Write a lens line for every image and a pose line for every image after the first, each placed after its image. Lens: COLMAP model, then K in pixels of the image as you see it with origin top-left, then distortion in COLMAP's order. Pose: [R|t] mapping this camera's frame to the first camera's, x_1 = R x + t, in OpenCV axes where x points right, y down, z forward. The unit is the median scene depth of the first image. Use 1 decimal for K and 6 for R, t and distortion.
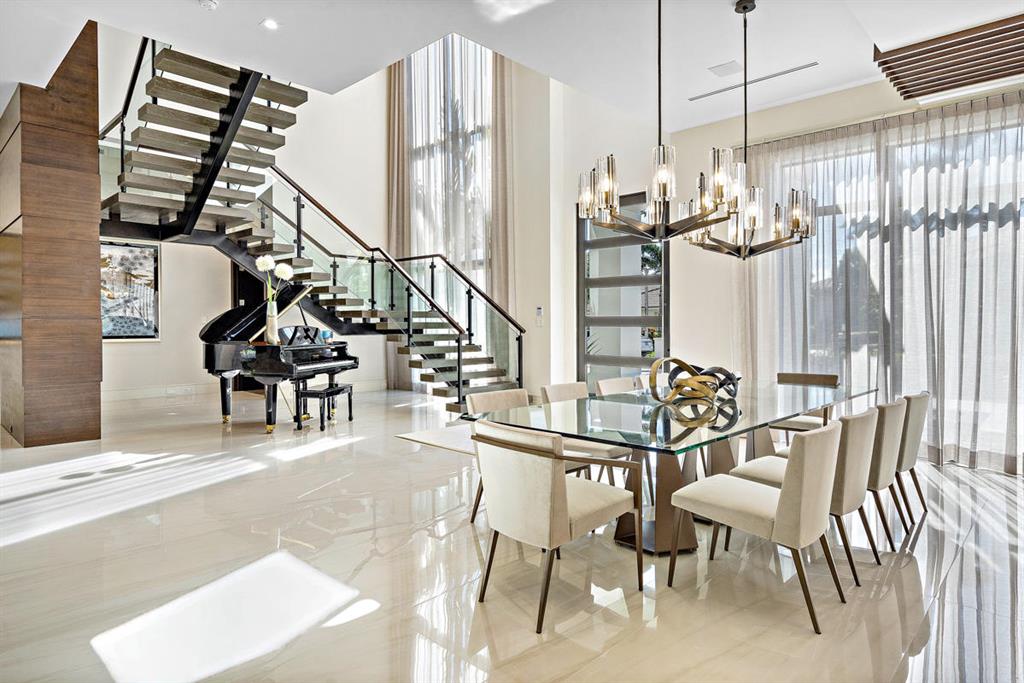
lens RADIAL K [[565.3, 0, 512.0], [0, 565.3, 341.5], [0, 0, 1]] dist [-0.000341, -0.000535]
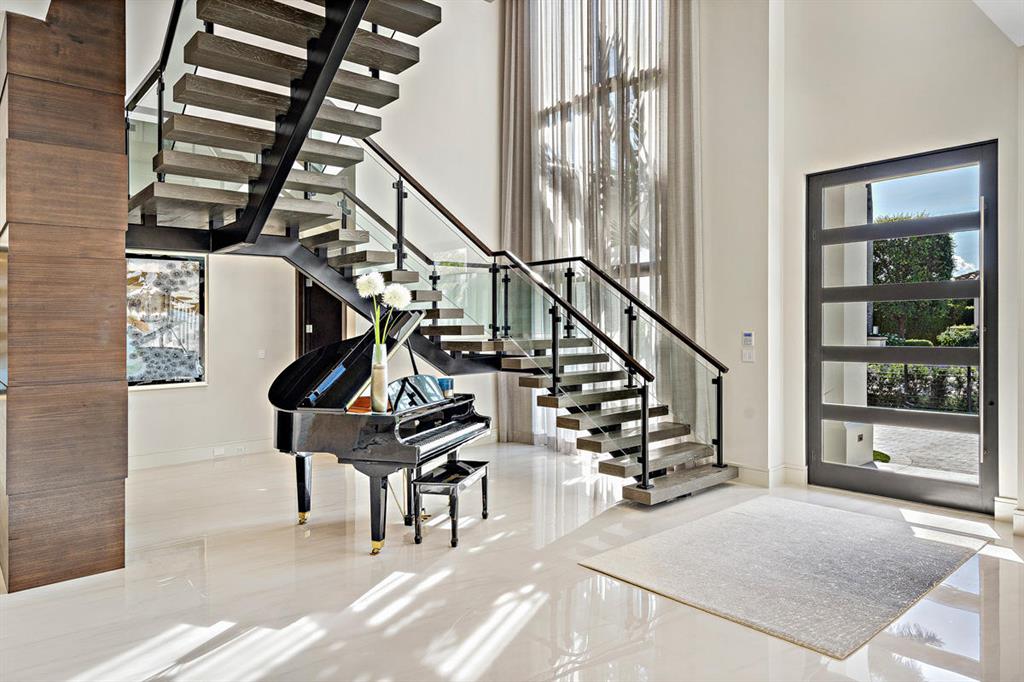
lens RADIAL K [[657.7, 0, 509.7], [0, 657.7, 324.0], [0, 0, 1]] dist [0.005148, 0.000152]
pose [[0.993326, -0.017657, -0.113978, -0.174665], [0.013226, 0.999132, -0.039512, -0.055631], [0.114577, 0.037741, 0.992697, 0.254362]]
